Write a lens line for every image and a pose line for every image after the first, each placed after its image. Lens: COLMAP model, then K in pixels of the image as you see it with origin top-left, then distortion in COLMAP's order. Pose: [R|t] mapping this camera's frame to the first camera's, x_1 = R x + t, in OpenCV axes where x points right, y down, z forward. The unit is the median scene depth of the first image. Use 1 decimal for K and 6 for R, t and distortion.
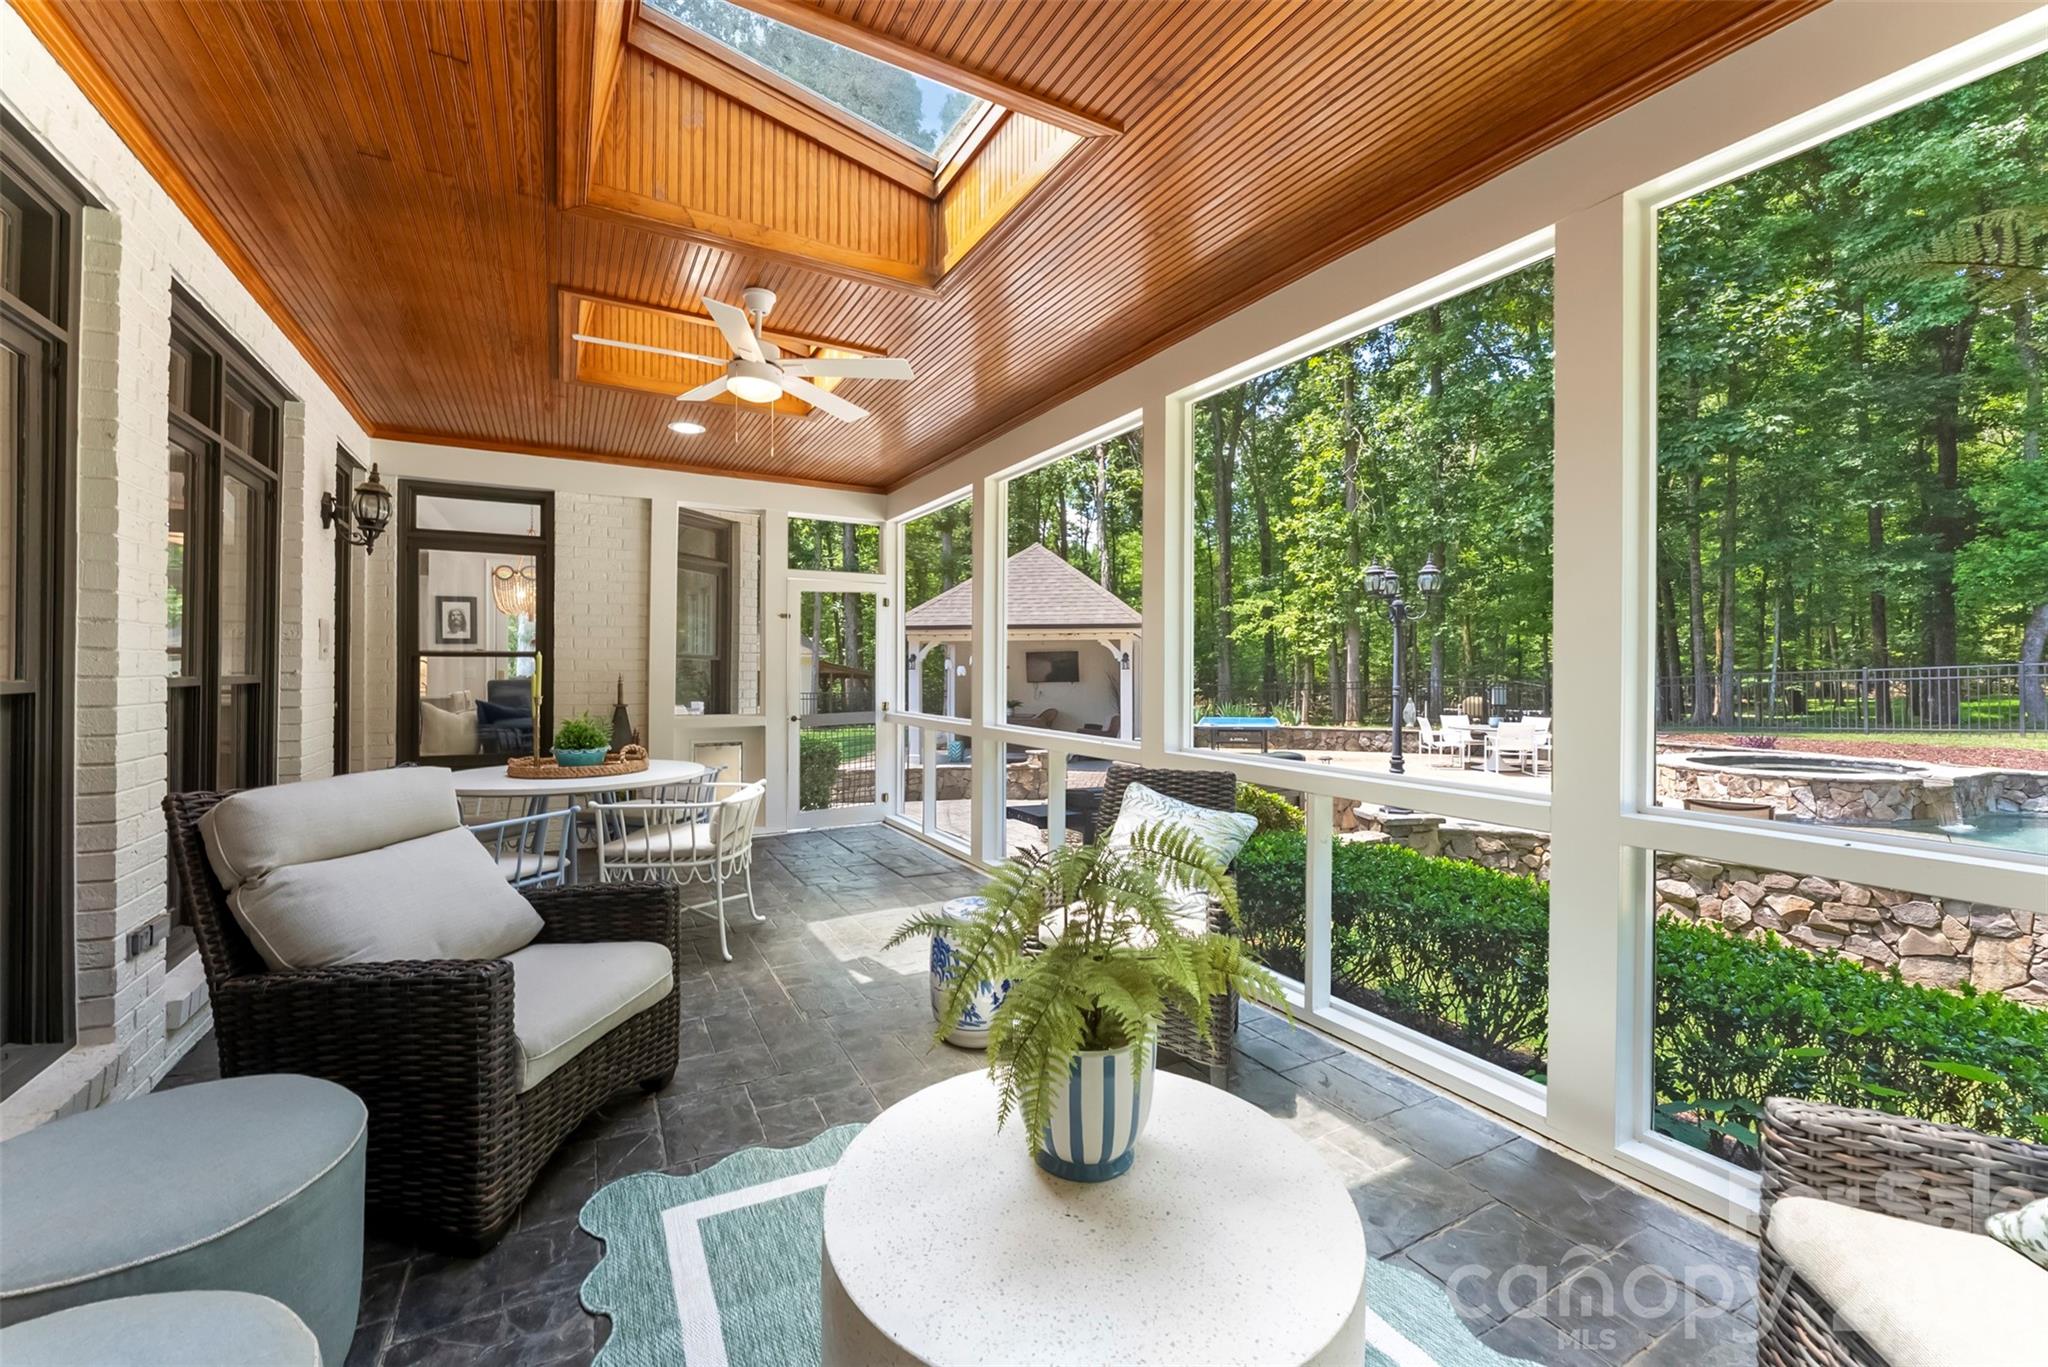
lens RADIAL K [[827.3, 0, 1038.2], [0, 827.3, 678.6], [0, 0, 1]] dist [-0.003473, 0.000770]
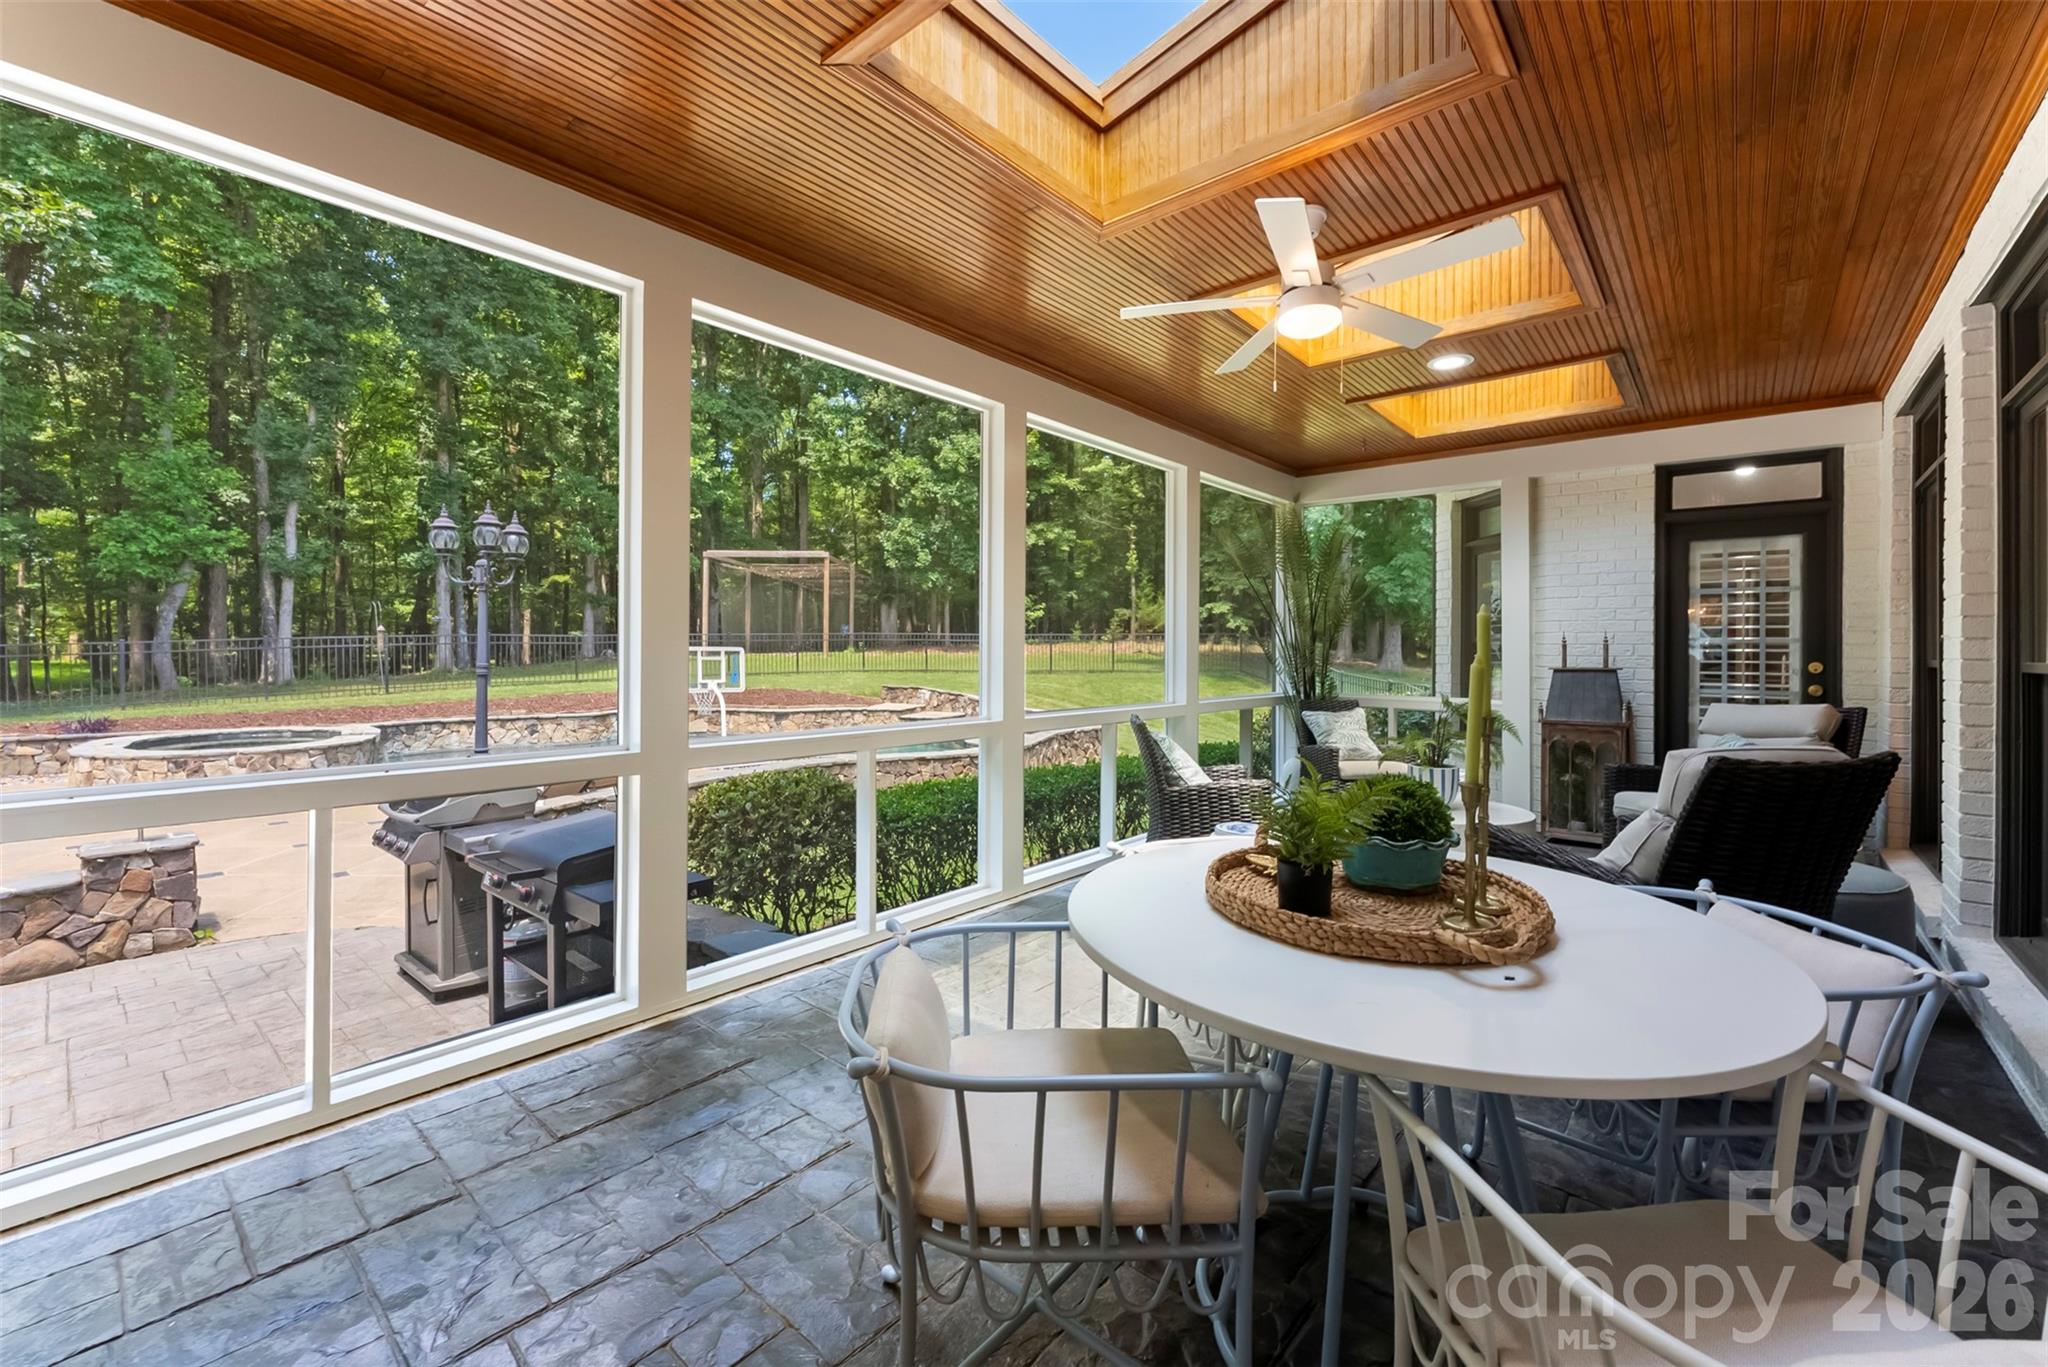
lens RADIAL K [[827.3, 0, 1024.3], [0, 827.3, 646.3], [0, 0, 1]] dist [-0.003473, 0.000770]
pose [[-0.334477, -0.001203, 0.942403, -0.234438], [0.001587, 0.999997, 0.001840, -0.005140], [-0.942403, 0.002111, -0.334474, 0.333325]]
